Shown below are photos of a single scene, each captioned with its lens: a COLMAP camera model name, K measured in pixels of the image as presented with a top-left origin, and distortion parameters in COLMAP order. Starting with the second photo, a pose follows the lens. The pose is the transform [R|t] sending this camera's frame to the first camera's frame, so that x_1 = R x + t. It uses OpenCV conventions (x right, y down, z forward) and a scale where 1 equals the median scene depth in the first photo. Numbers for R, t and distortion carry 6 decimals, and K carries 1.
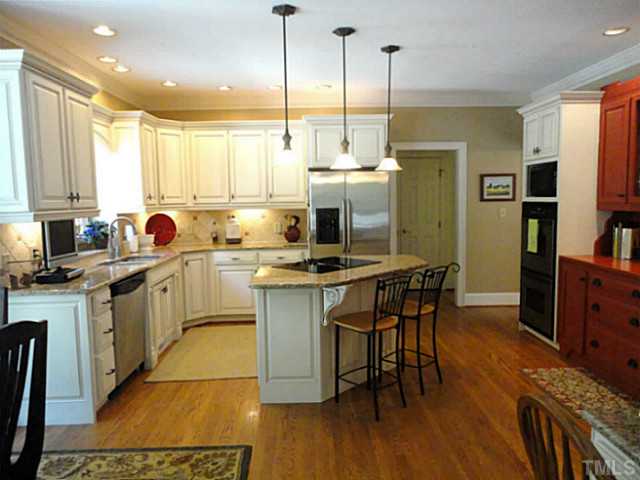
lens RADIAL K [[465.5, 0, 317.5], [0, 465.5, 240.1], [0, 0, 1]] dist [-0.008115, 0.005752]
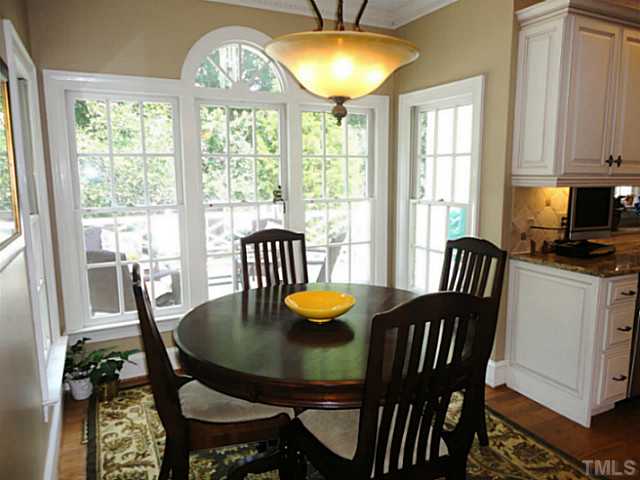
lens RADIAL K [[465.5, 0, 321.9], [0, 465.5, 233.8], [0, 0, 1]] dist [-0.008115, 0.005752]
pose [[0.424456, 0.153824, -0.892286, 0.018525], [-0.099515, 0.987419, 0.122886, -0.012996], [0.899963, 0.036636, 0.434424, 0.164177]]
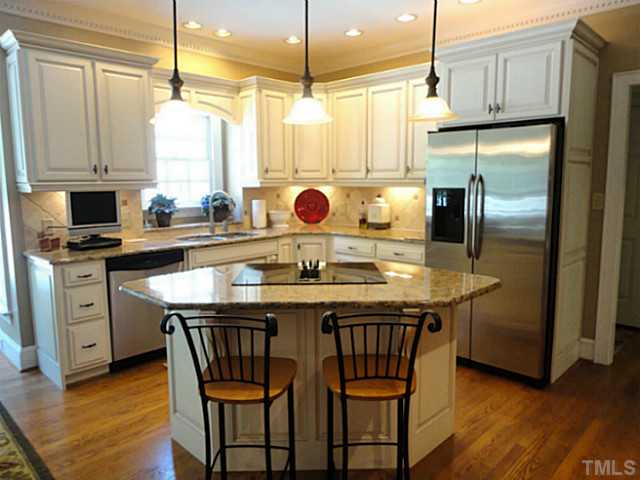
lens RADIAL K [[465.5, 0, 320.1], [0, 465.5, 238.1], [0, 0, 1]] dist [-0.008115, 0.005752]
pose [[0.707737, 0.102968, -0.698932, 0.523986], [-0.070655, 0.994678, 0.074993, -0.050144], [0.702934, -0.003692, 0.711246, 0.586152]]
